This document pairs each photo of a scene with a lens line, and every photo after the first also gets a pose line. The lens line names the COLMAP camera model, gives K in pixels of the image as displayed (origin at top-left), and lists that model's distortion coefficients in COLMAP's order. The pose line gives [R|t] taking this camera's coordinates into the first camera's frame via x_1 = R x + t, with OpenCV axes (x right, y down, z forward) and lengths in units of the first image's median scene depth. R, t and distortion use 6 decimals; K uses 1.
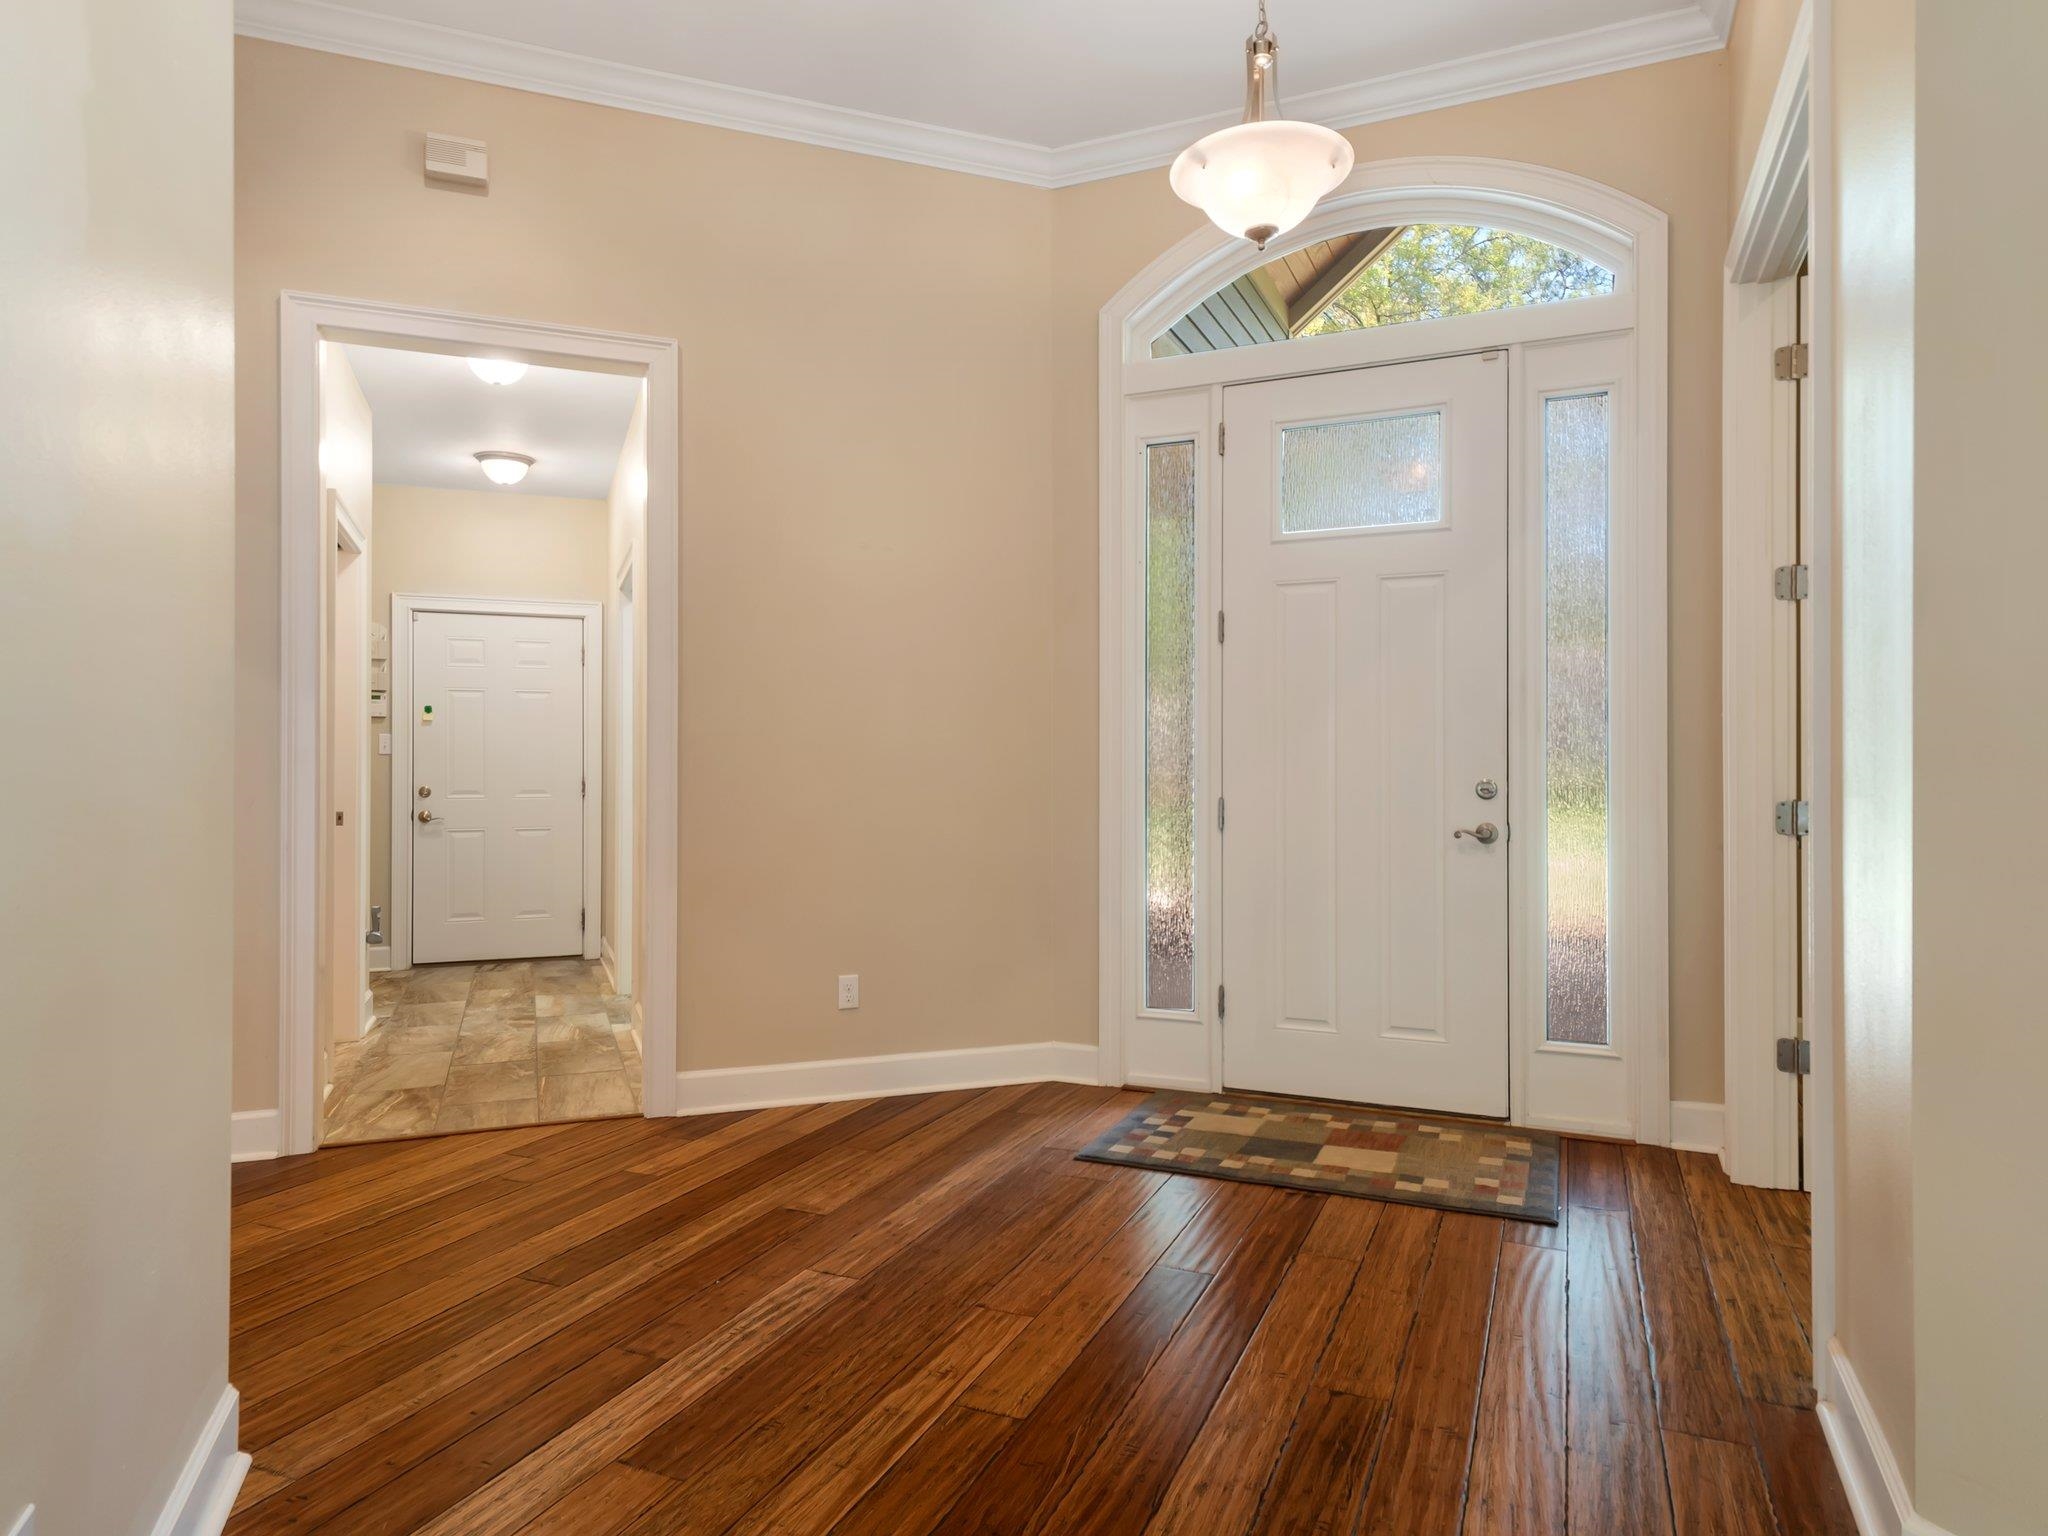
lens RADIAL K [[1259.6, 0, 1037.0], [0, 1259.6, 762.4], [0, 0, 1]] dist [0.016956, -0.000717]
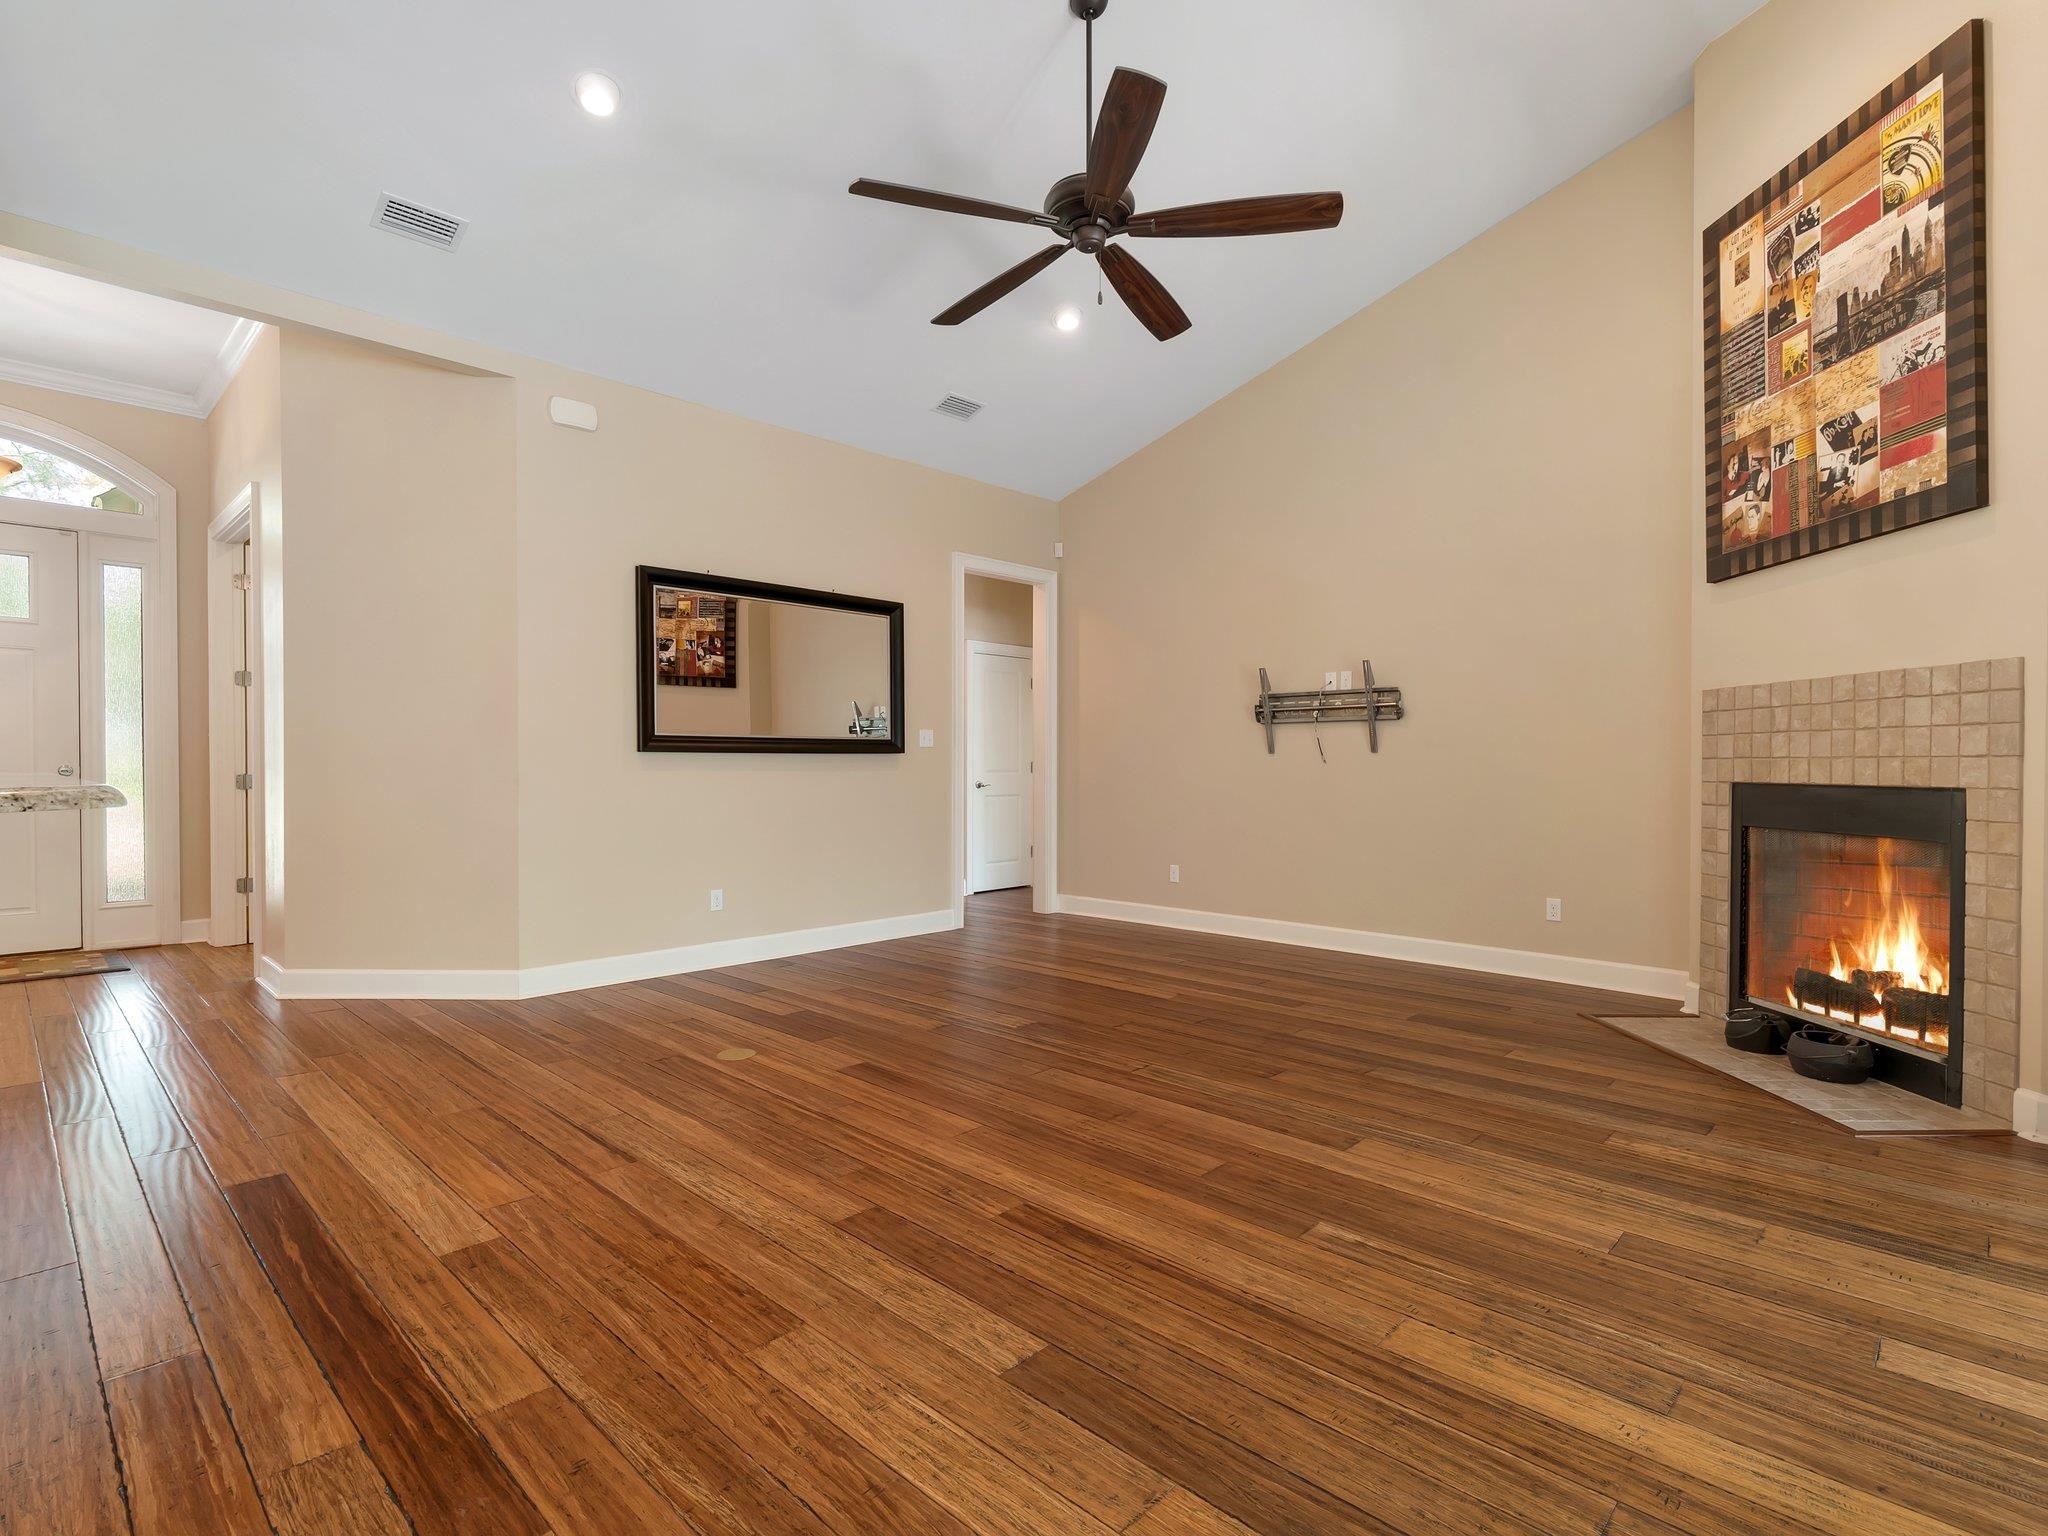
lens RADIAL K [[1003.5, 0, 1004.7], [0, 1003.5, 773.4], [0, 0, 1]] dist [0.005921, -0.004562]
pose [[0.367515, -0.009898, 0.929965, -0.436657], [-0.006559, 0.999891, 0.013234, -0.003921], [-0.929995, -0.010963, 0.367410, -0.702808]]
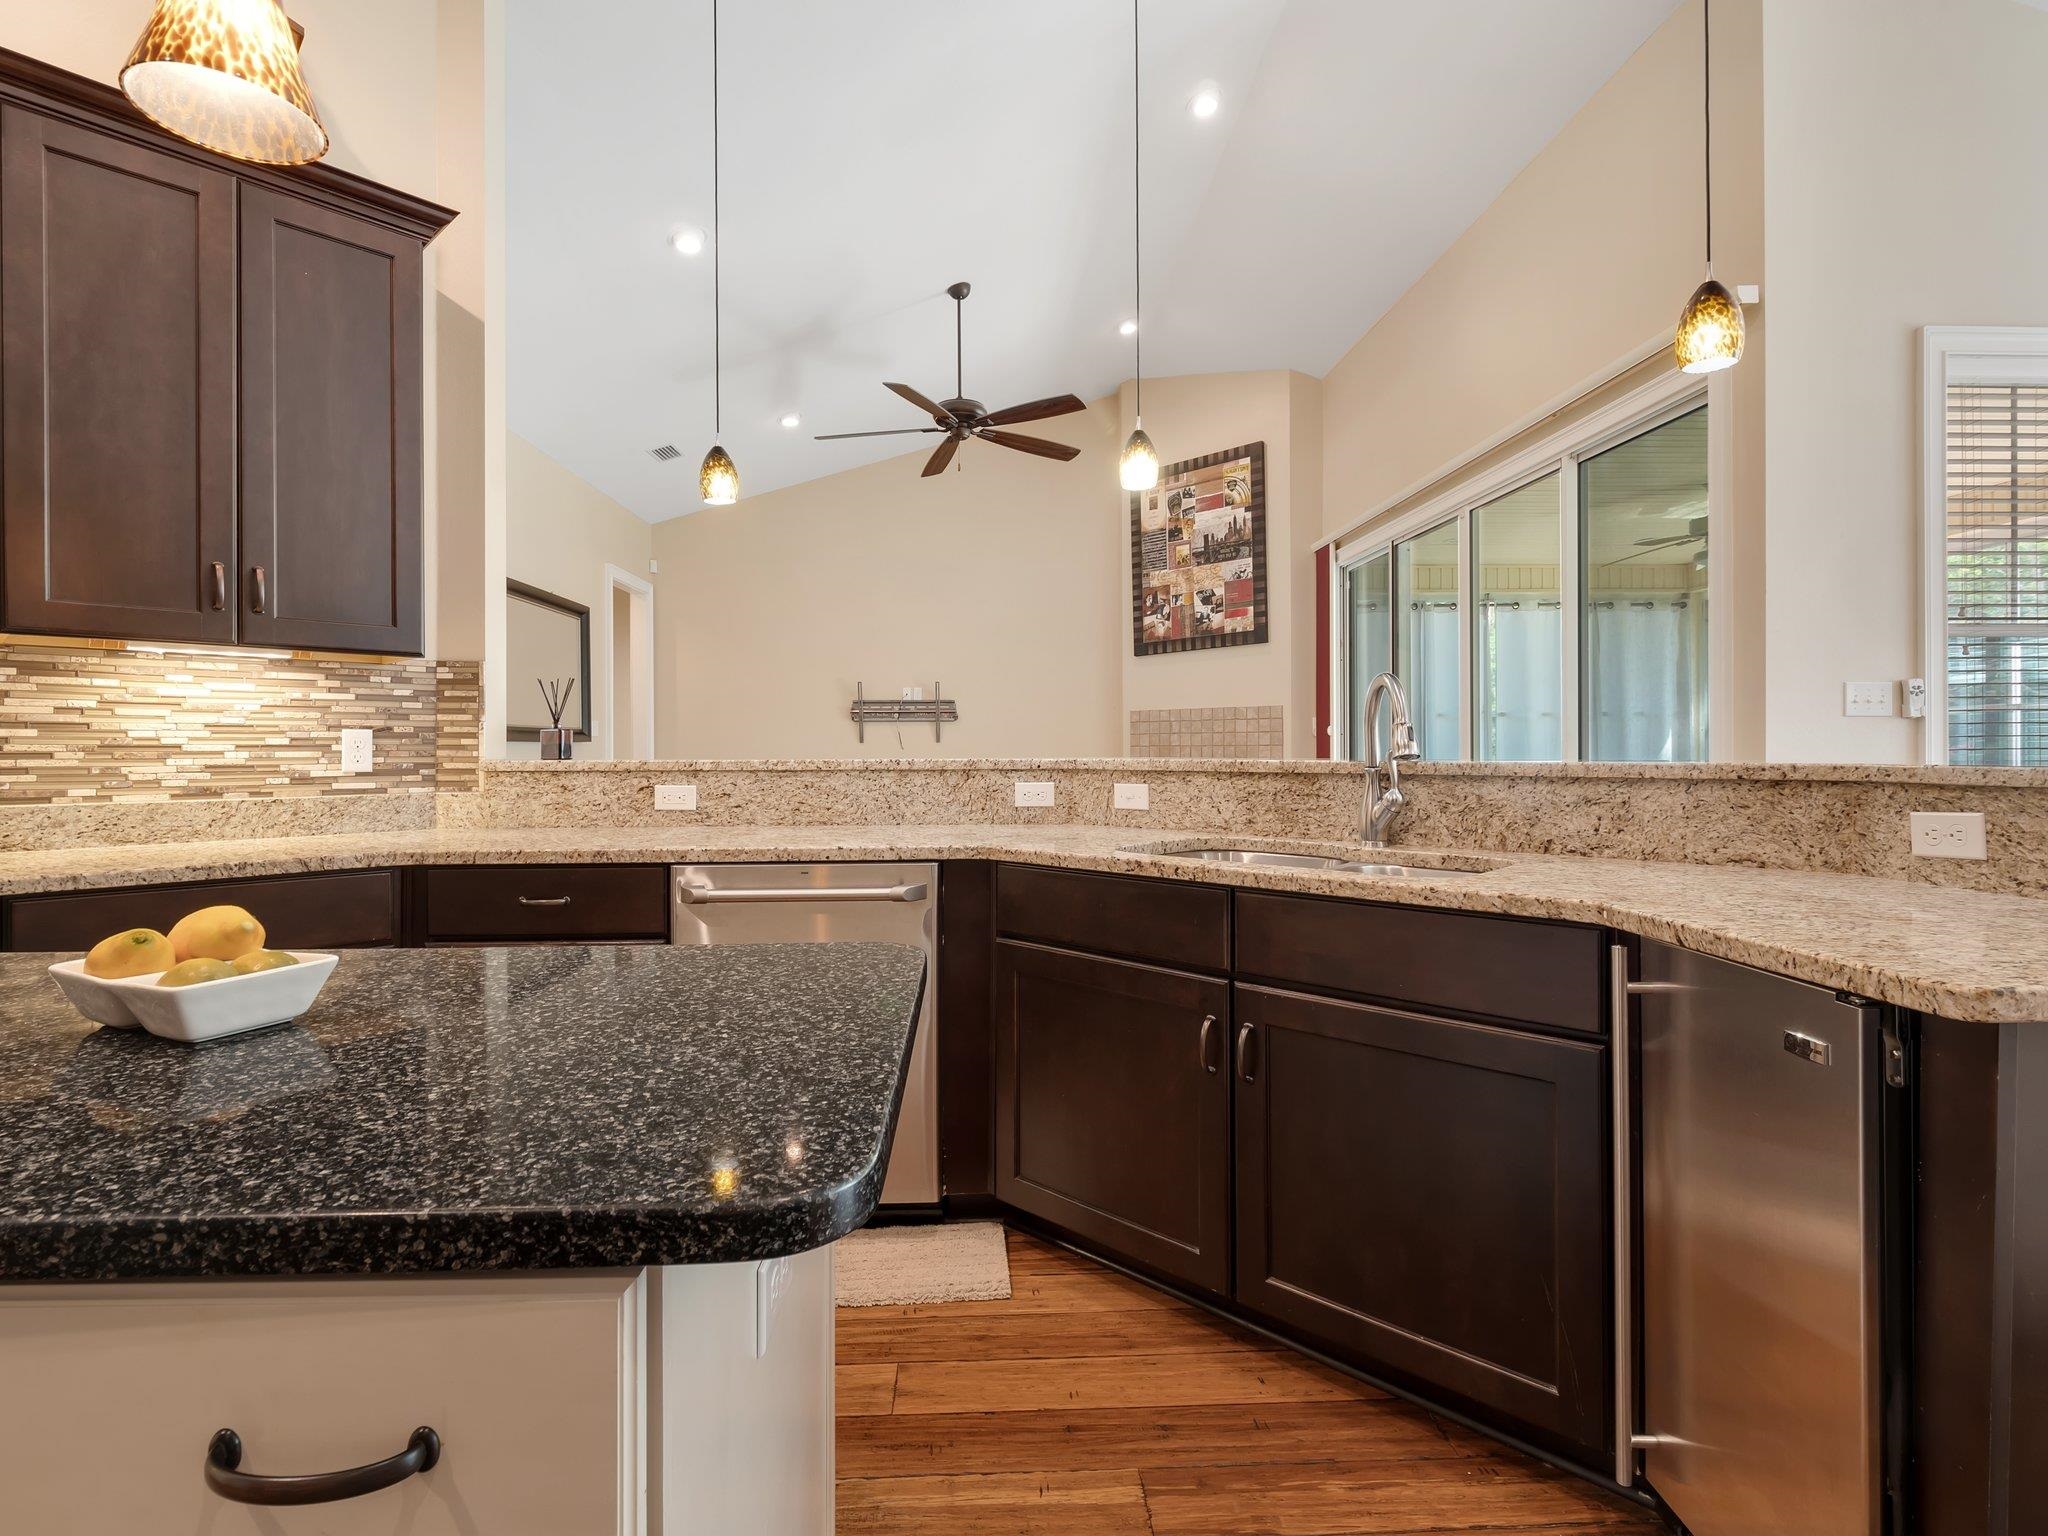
lens RADIAL K [[1003.5, 0, 992.3], [0, 1003.5, 741.0], [0, 0, 1]] dist [0.005921, -0.004562]
pose [[-0.416632, 0.009502, 0.909025, -0.865502], [-0.003167, 0.999924, -0.011903, 0.002771], [-0.909070, -0.007838, -0.416571, 0.024155]]
